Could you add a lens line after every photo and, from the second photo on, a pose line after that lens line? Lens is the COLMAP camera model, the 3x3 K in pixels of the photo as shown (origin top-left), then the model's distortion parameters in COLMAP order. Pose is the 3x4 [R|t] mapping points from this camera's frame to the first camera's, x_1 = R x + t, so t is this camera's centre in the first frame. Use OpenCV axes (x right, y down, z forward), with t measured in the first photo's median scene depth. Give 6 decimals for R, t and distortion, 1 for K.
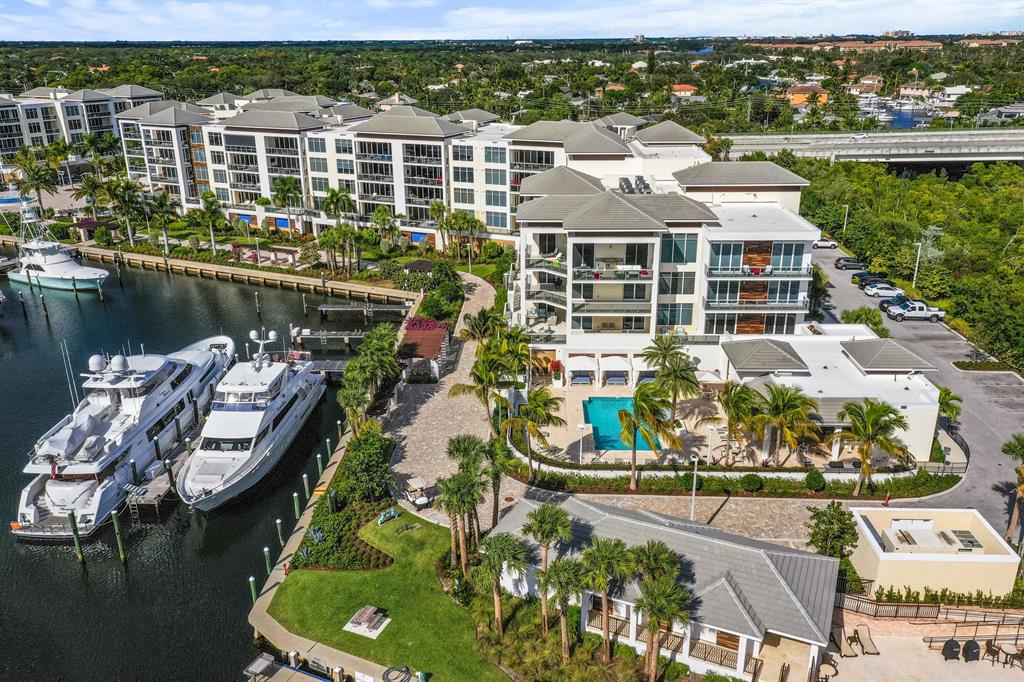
lens RADIAL K [[798.3, 0, 512.0], [0, 798.3, 341.0], [0, 0, 1]] dist [0.020205, -0.000349]
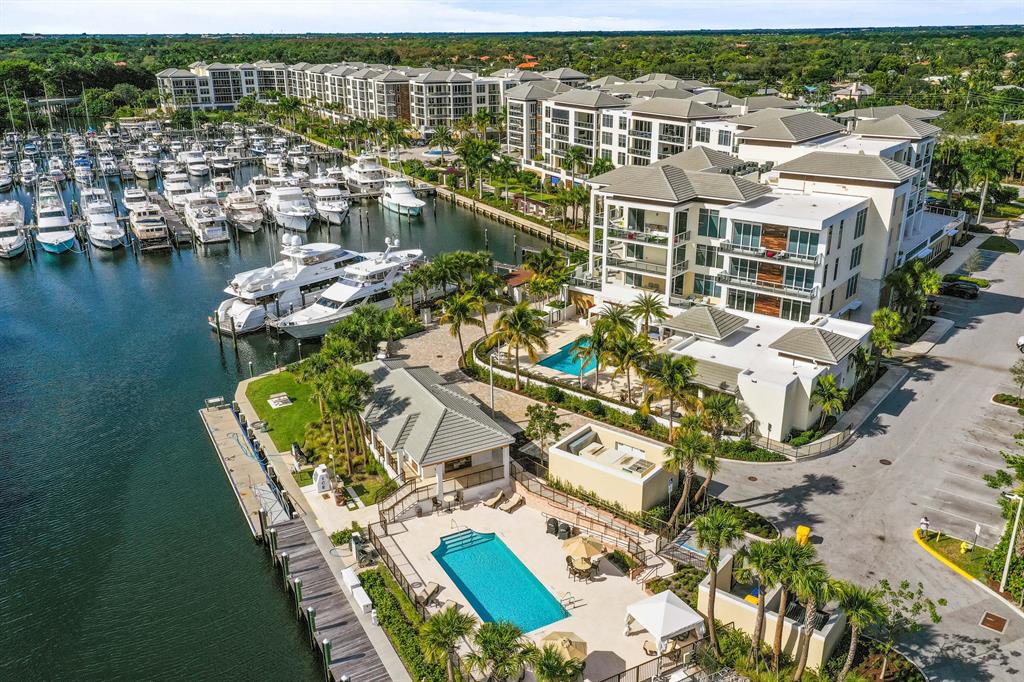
lens RADIAL K [[798.3, 0, 512.0], [0, 798.3, 341.0], [0, 0, 1]] dist [0.020205, -0.000349]
pose [[0.809516, 0.211109, -0.547829, 0.609643], [-0.203781, 0.976137, 0.075038, 0.013228], [0.550598, 0.050893, 0.833218, -0.044434]]
